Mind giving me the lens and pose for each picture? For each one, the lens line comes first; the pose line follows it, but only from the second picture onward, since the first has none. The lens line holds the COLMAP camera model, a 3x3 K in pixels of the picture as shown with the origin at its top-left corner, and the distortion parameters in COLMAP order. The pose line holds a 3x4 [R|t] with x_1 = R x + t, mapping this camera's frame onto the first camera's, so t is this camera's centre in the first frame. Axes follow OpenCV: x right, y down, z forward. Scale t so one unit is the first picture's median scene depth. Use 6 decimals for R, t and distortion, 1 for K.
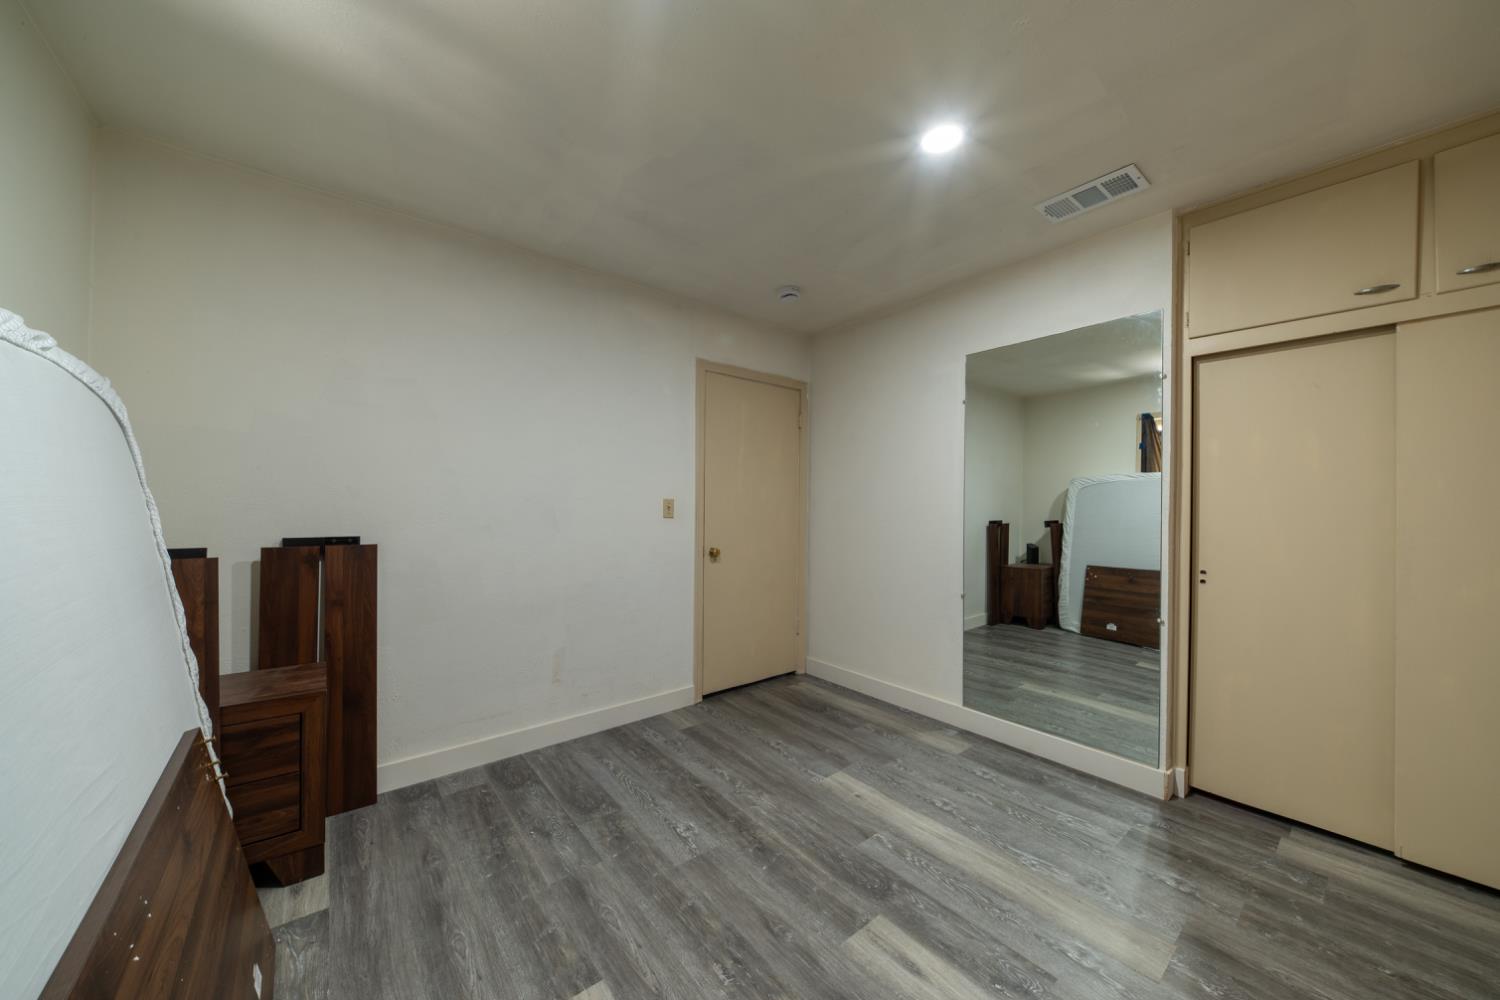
lens RADIAL K [[521.9, 0, 755.3], [0, 521.9, 505.4], [0, 0, 1]] dist [0.002933, -0.003061]
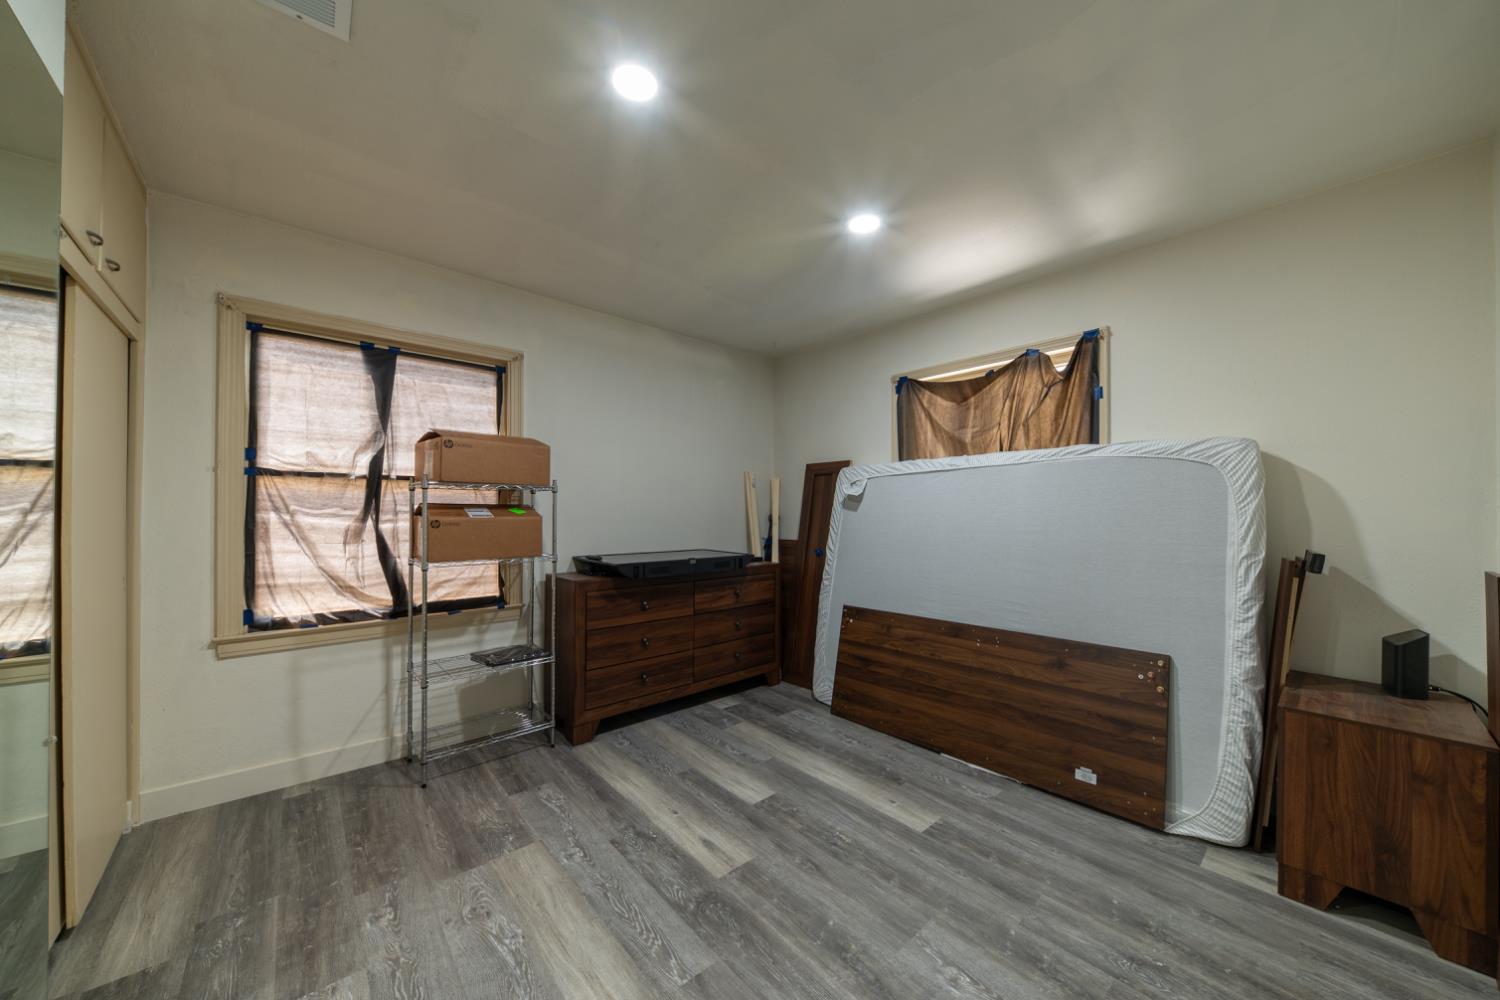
lens RADIAL K [[521.9, 0, 753.5], [0, 521.9, 507.6], [0, 0, 1]] dist [0.002933, -0.003061]
pose [[-0.999304, -0.010259, -0.035872, 0.173158], [-0.009947, 0.999911, -0.008843, 0.003103], [0.035959, -0.008480, -0.999317, 1.740878]]
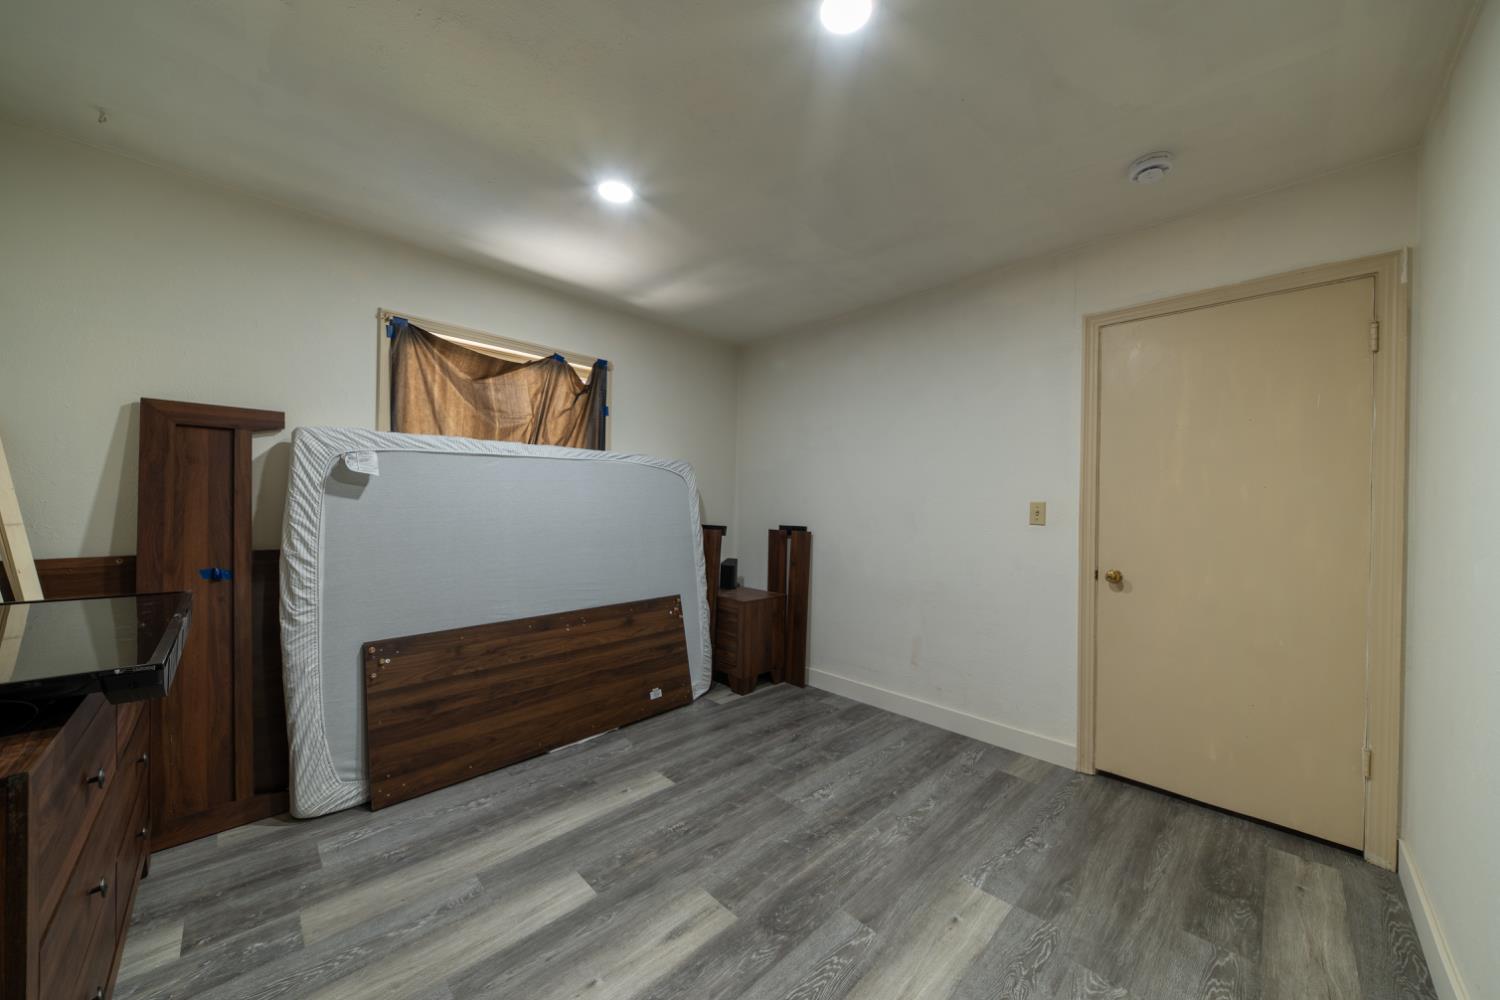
lens RADIAL K [[521.9, 0, 755.3], [0, 521.9, 509.0], [0, 0, 1]] dist [0.002933, -0.003061]
pose [[0.098599, 0.000611, -0.995127, 1.005563], [-0.012941, 0.999916, -0.000668, 0.007590], [0.995043, 0.012943, 0.098599, 0.759636]]
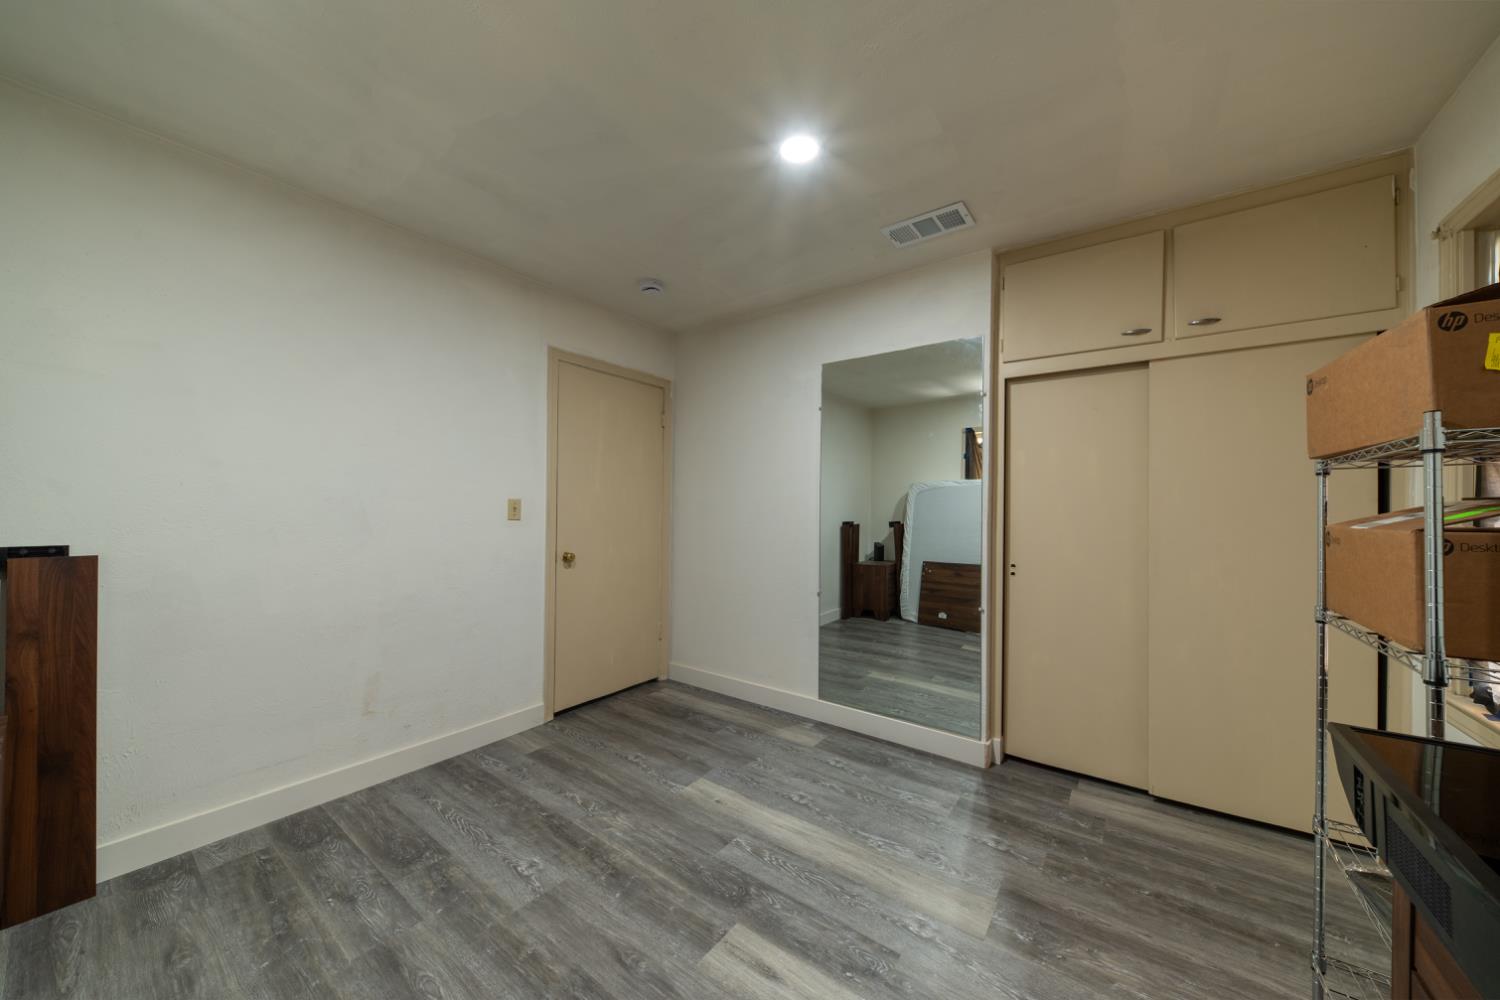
lens RADIAL K [[521.9, 0, 752.7], [0, 521.9, 504.0], [0, 0, 1]] dist [0.002933, -0.003061]
pose [[0.968800, 0.004593, 0.247802, 0.015491], [-0.003077, 0.999974, -0.006503, 0.001085], [-0.247825, 0.005538, 0.968789, 0.030115]]
